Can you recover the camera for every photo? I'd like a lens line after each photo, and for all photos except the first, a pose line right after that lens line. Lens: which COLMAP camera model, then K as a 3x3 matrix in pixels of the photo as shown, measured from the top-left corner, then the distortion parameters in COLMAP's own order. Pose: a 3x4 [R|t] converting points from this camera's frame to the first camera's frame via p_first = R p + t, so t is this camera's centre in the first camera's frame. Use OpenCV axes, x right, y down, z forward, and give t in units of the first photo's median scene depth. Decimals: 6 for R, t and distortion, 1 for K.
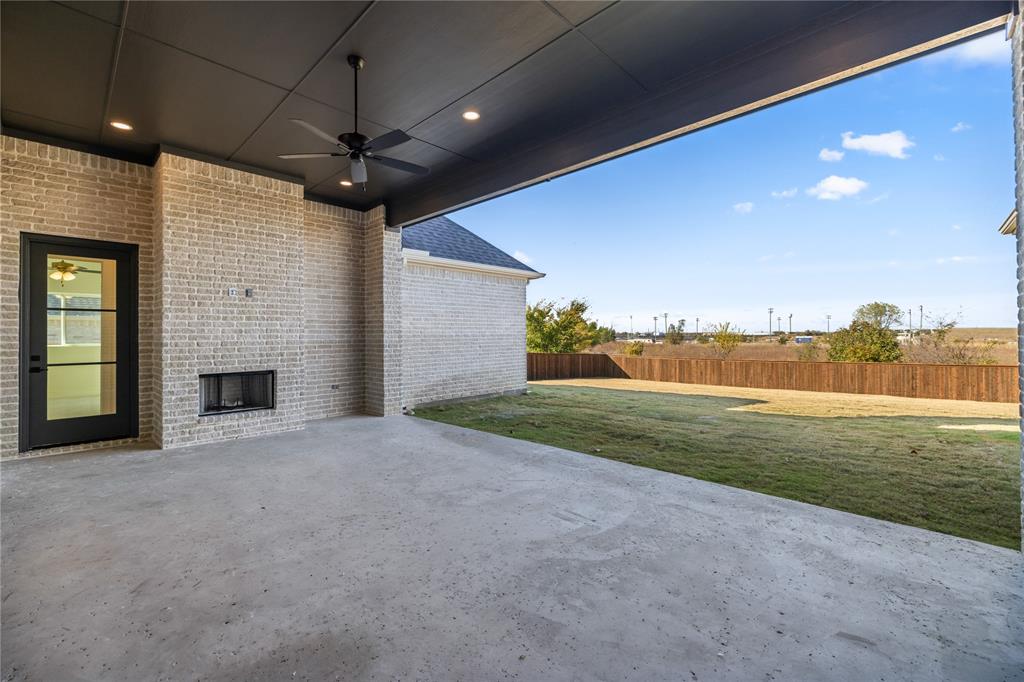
lens RADIAL K [[430.9, 0, 506.3], [0, 430.9, 335.1], [0, 0, 1]] dist [0.000757, -0.000634]
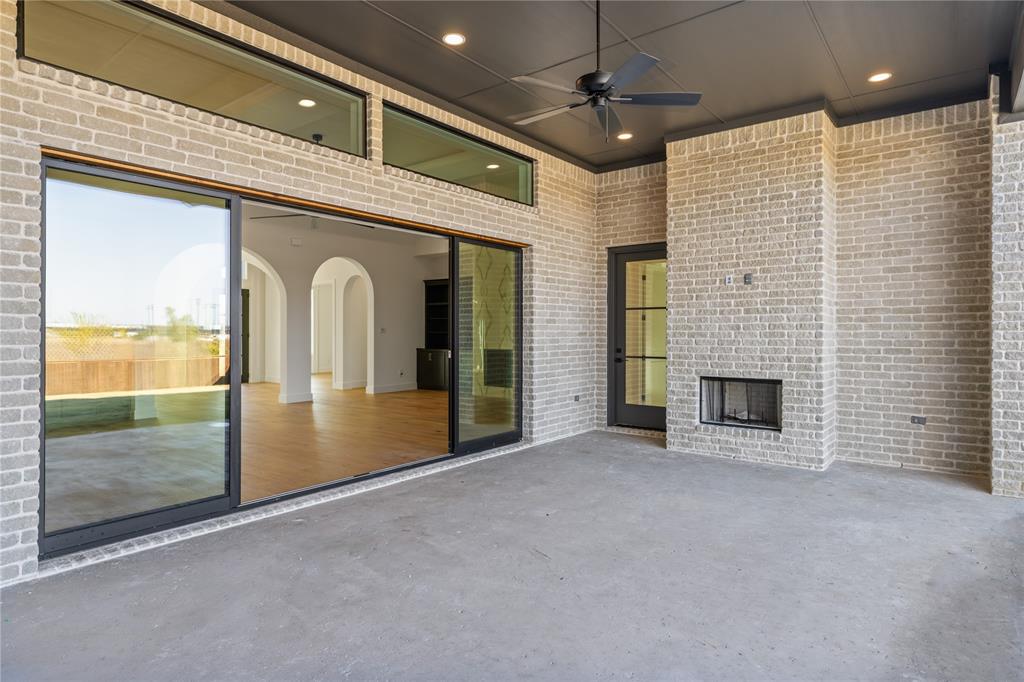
lens RADIAL K [[579.2, 0, 515.8], [0, 579.2, 336.1], [0, 0, 1]] dist [0.004848, 0.001105]
pose [[0.111610, 0.015016, -0.993639, 0.409289], [0.001786, 0.999881, 0.015310, -0.010071], [0.993751, -0.003483, 0.111570, 0.455574]]
